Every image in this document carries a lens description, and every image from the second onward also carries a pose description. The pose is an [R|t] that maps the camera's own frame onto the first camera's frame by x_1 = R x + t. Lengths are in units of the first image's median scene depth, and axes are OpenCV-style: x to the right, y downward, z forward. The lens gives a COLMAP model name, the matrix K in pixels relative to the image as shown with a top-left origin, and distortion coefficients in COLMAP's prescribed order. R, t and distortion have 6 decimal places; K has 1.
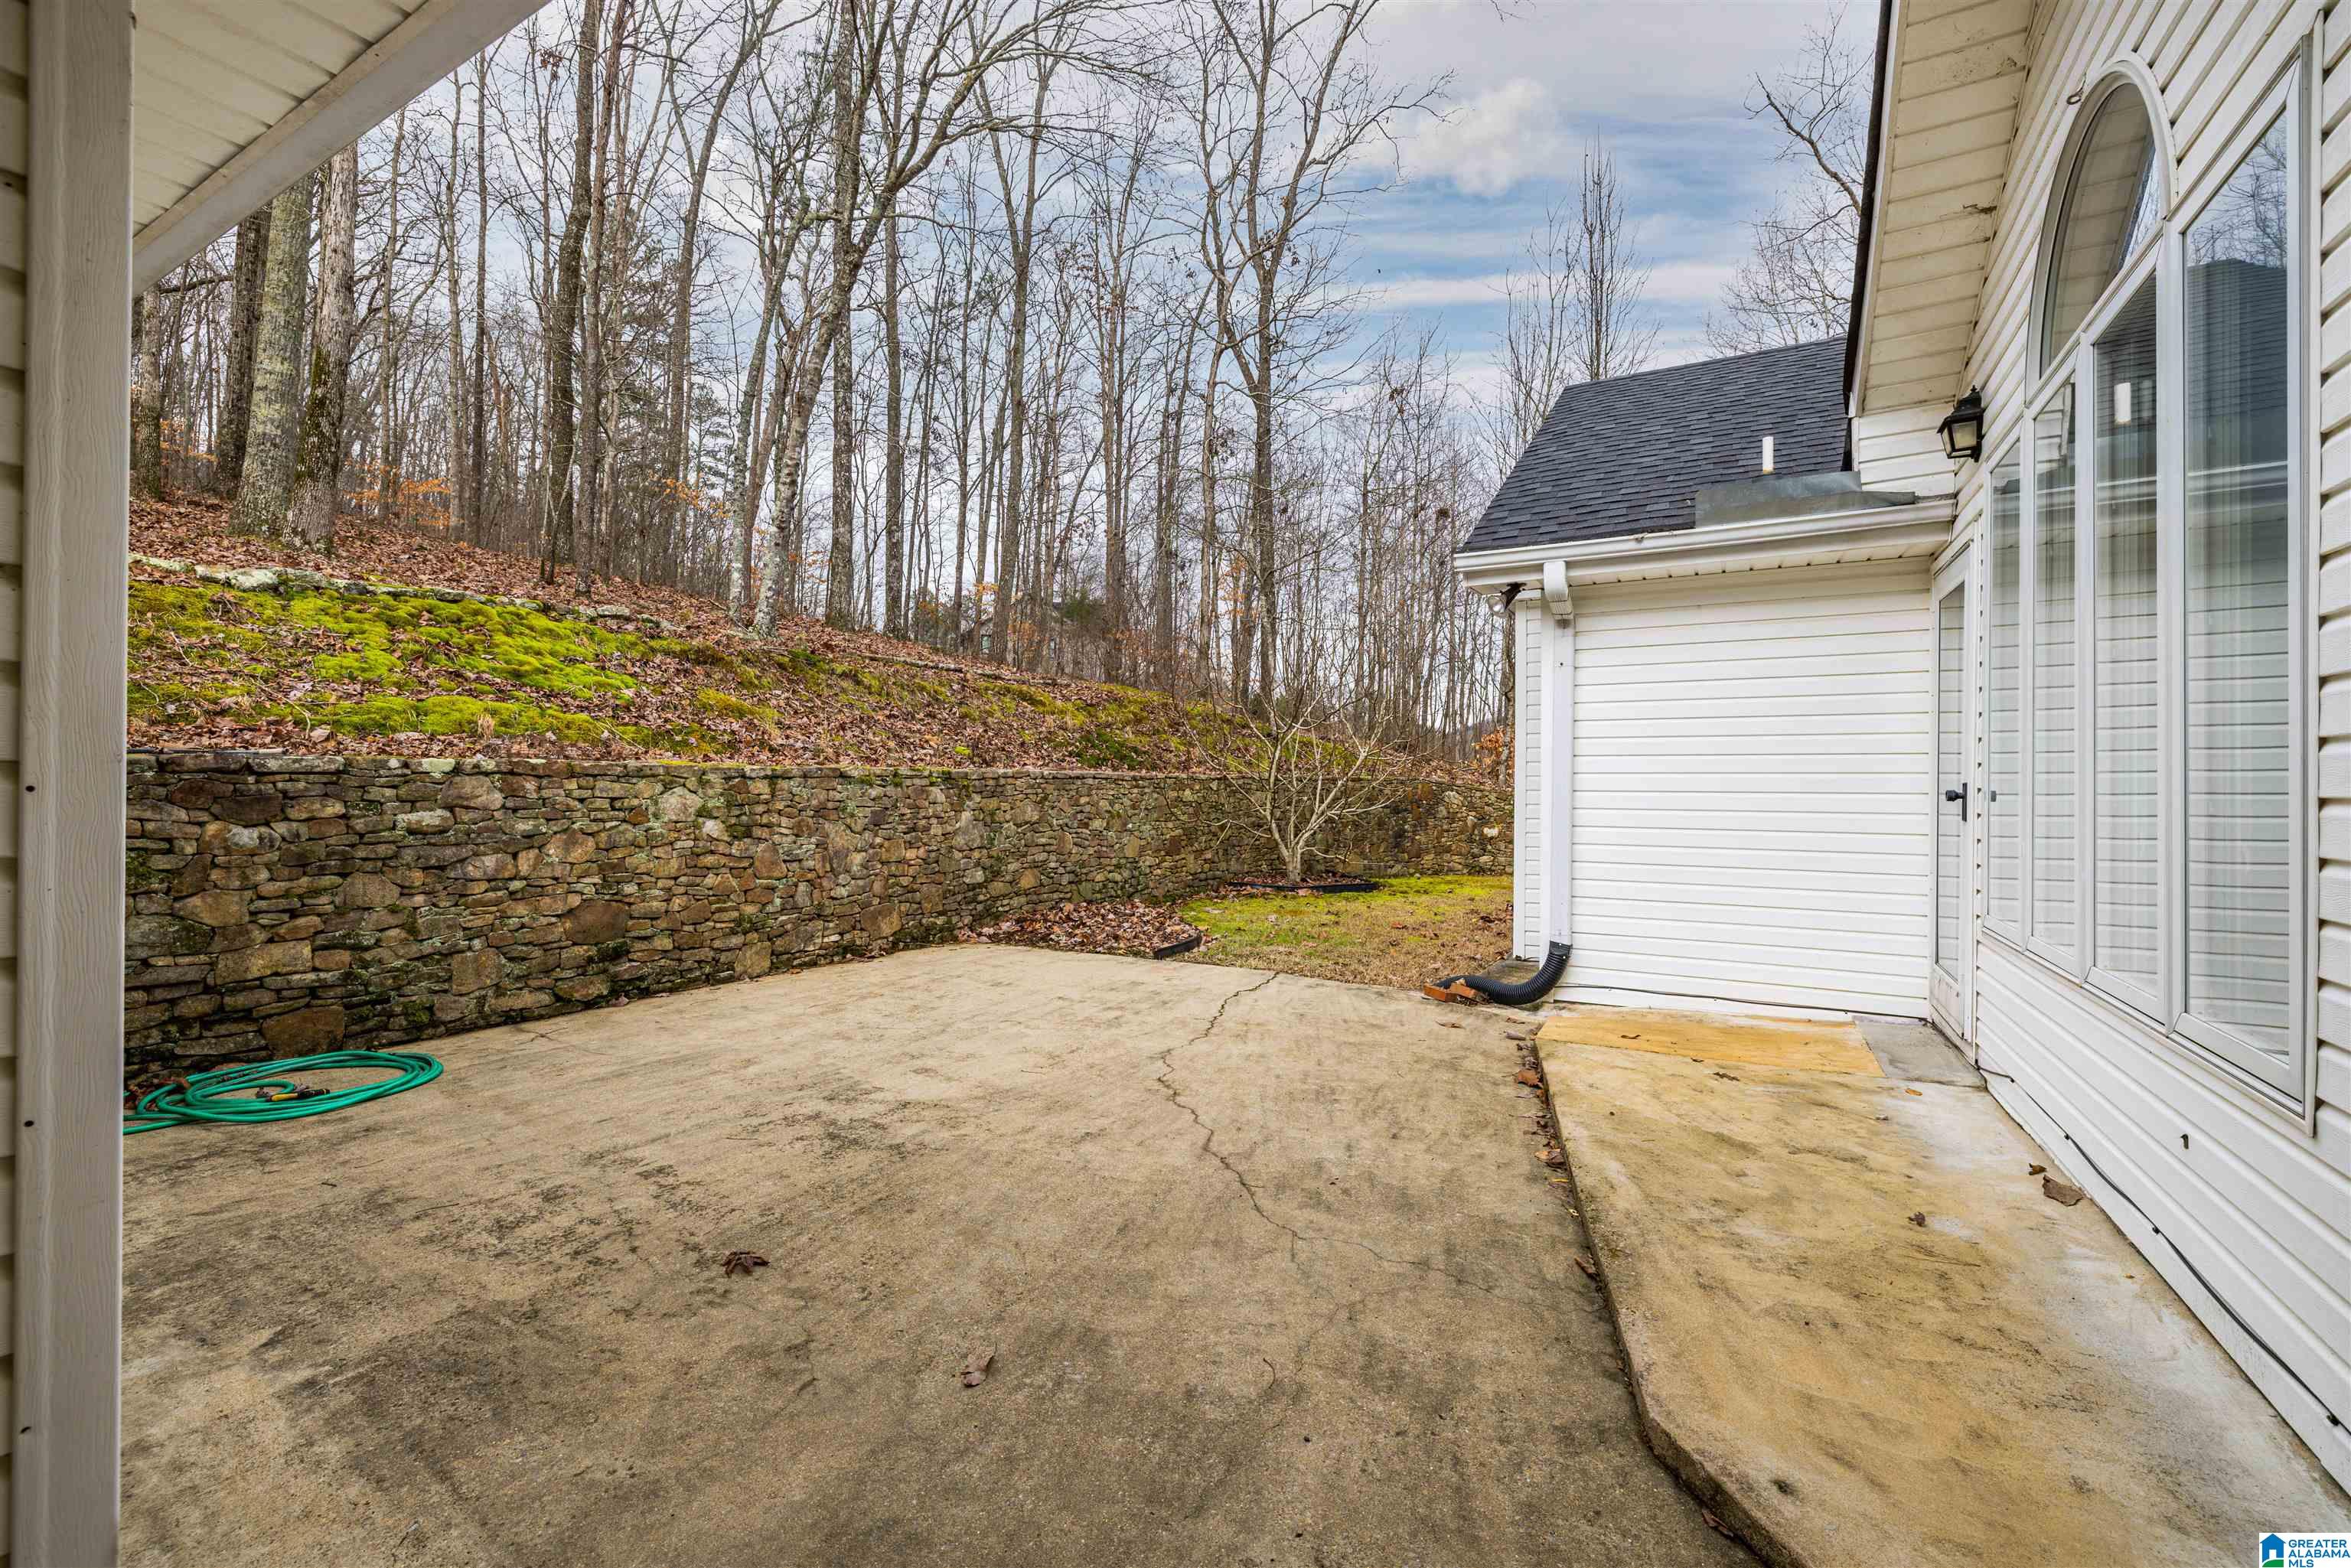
lens RADIAL K [[993.9, 0, 1175.5], [0, 993.9, 784.0], [0, 0, 1]] dist [0.017247, 0.000082]
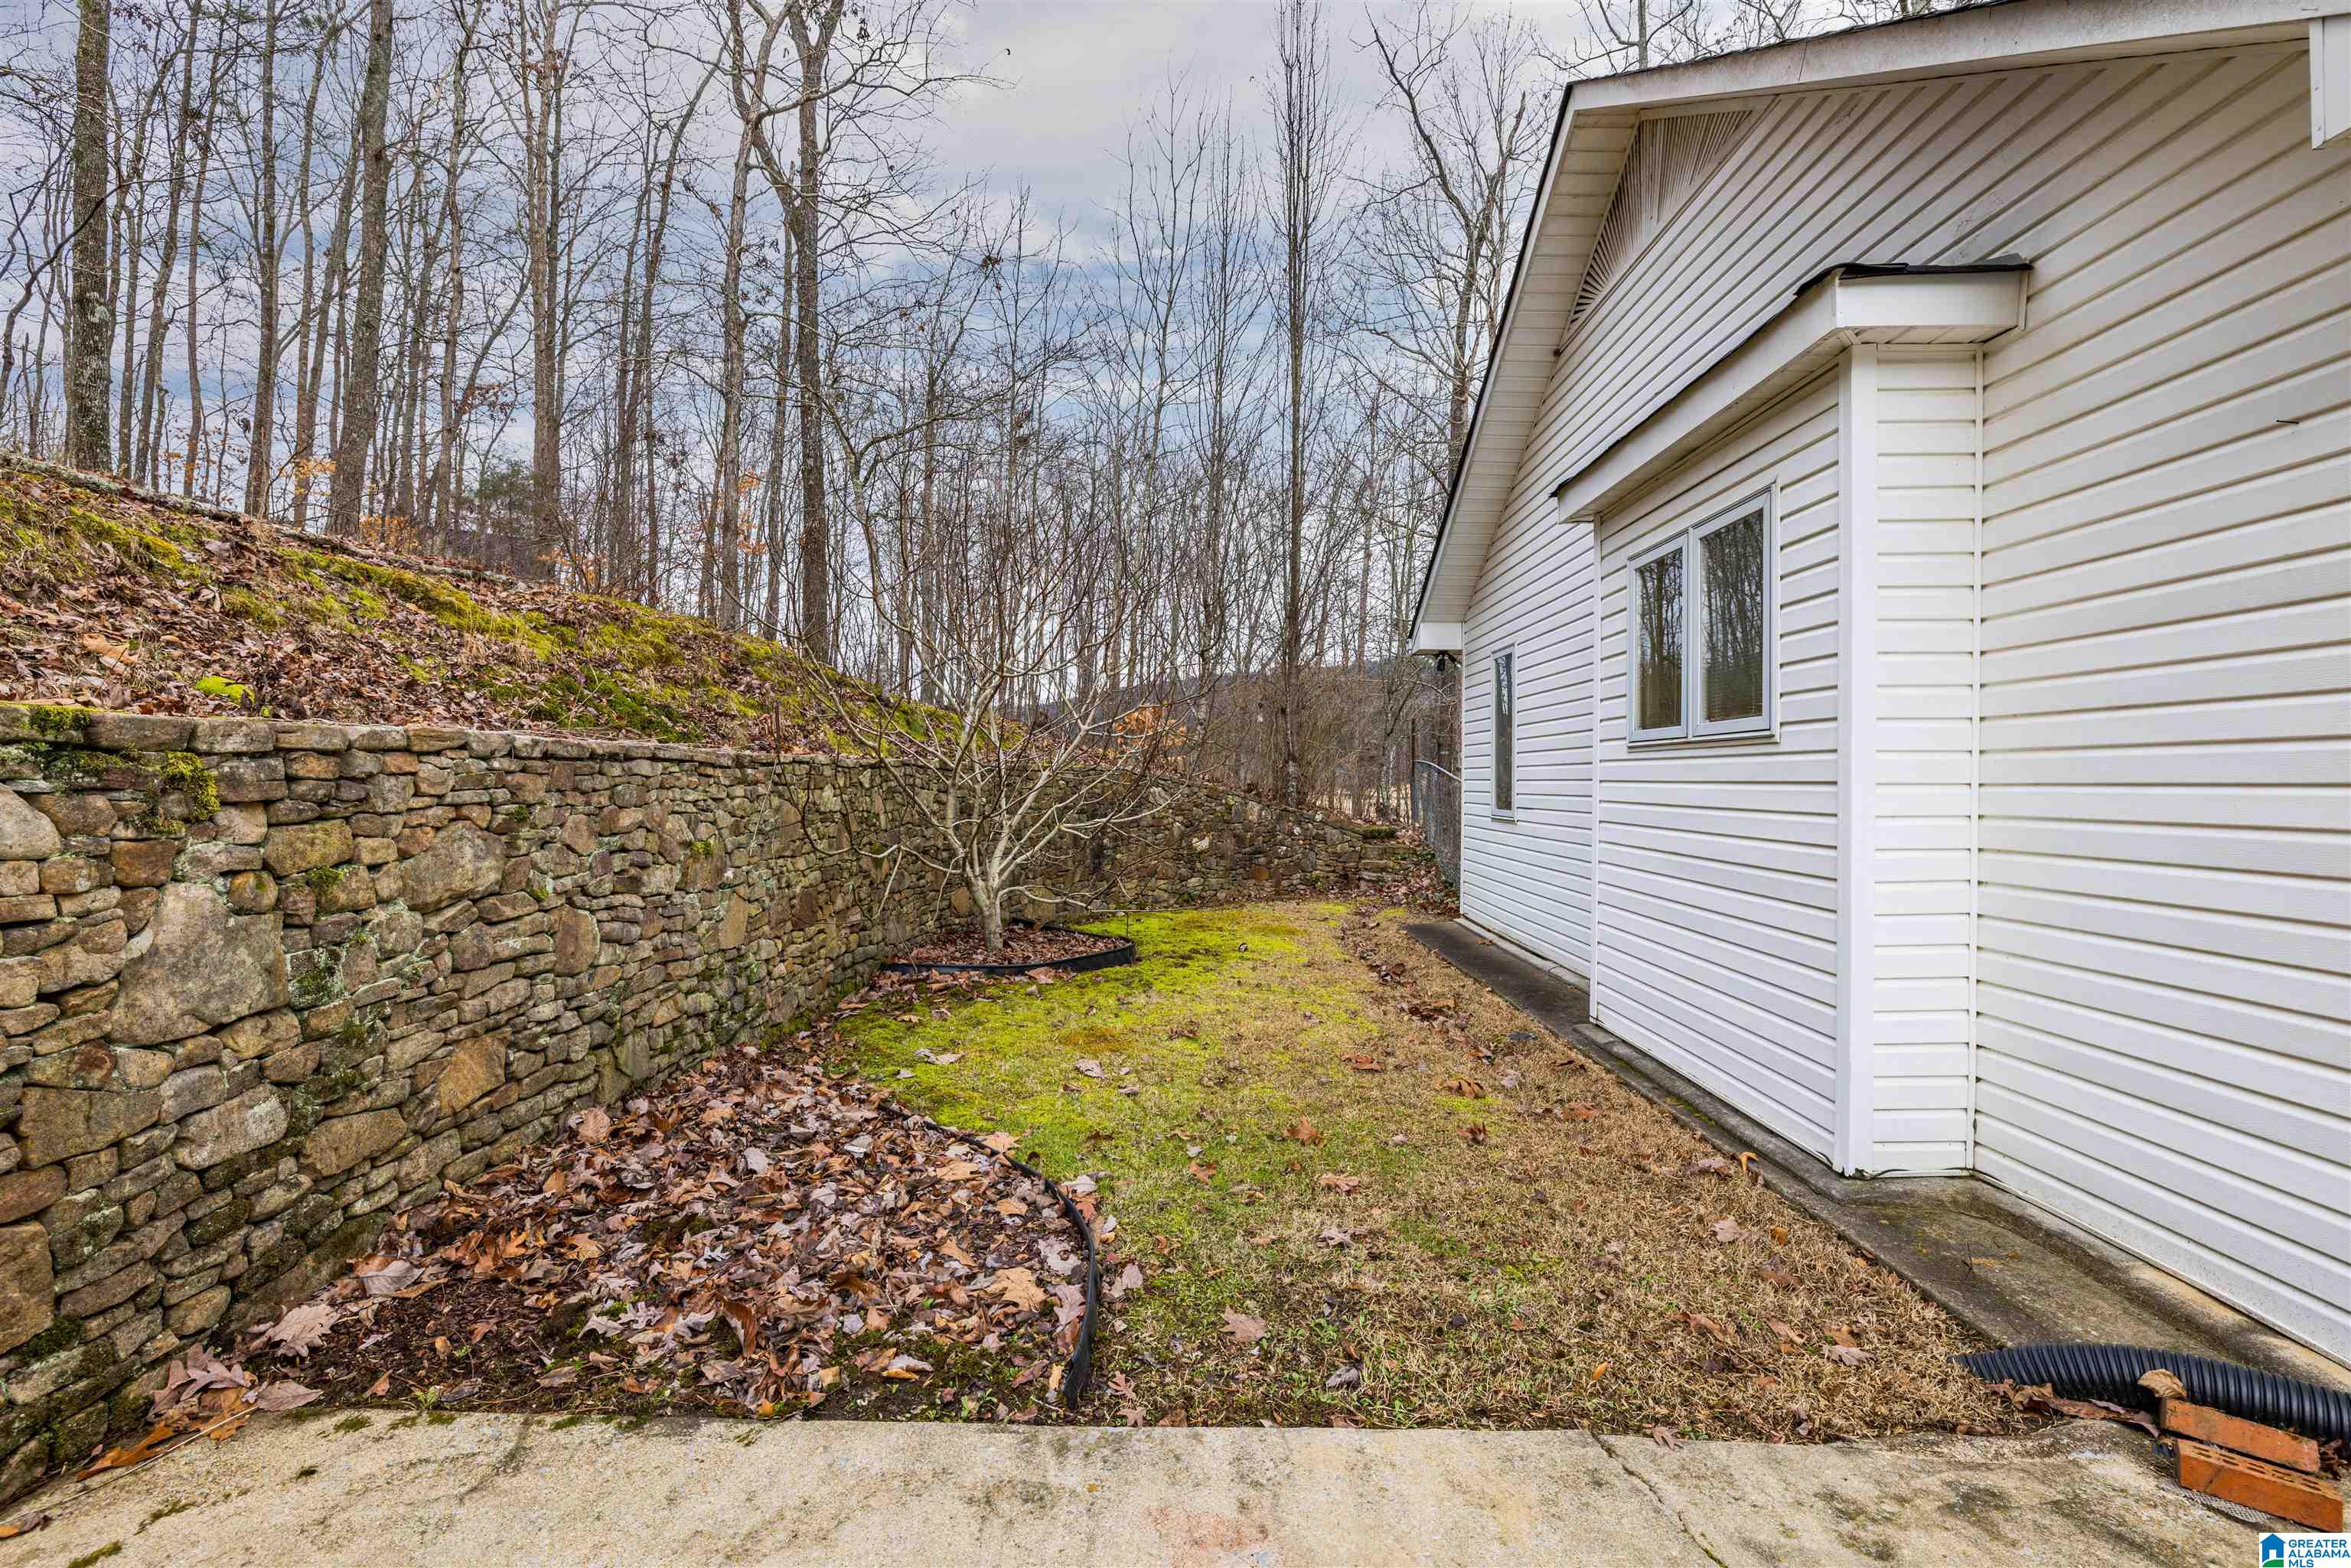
lens RADIAL K [[1083.2, 0, 1175.5], [0, 1083.2, 784.0], [0, 0, 1]] dist [-0.004120, 0.000146]
pose [[0.885721, -0.006835, 0.464167, -0.085519], [0.004873, 0.999973, 0.005428, 0.002002], [-0.464192, -0.002546, 0.885731, 0.472269]]
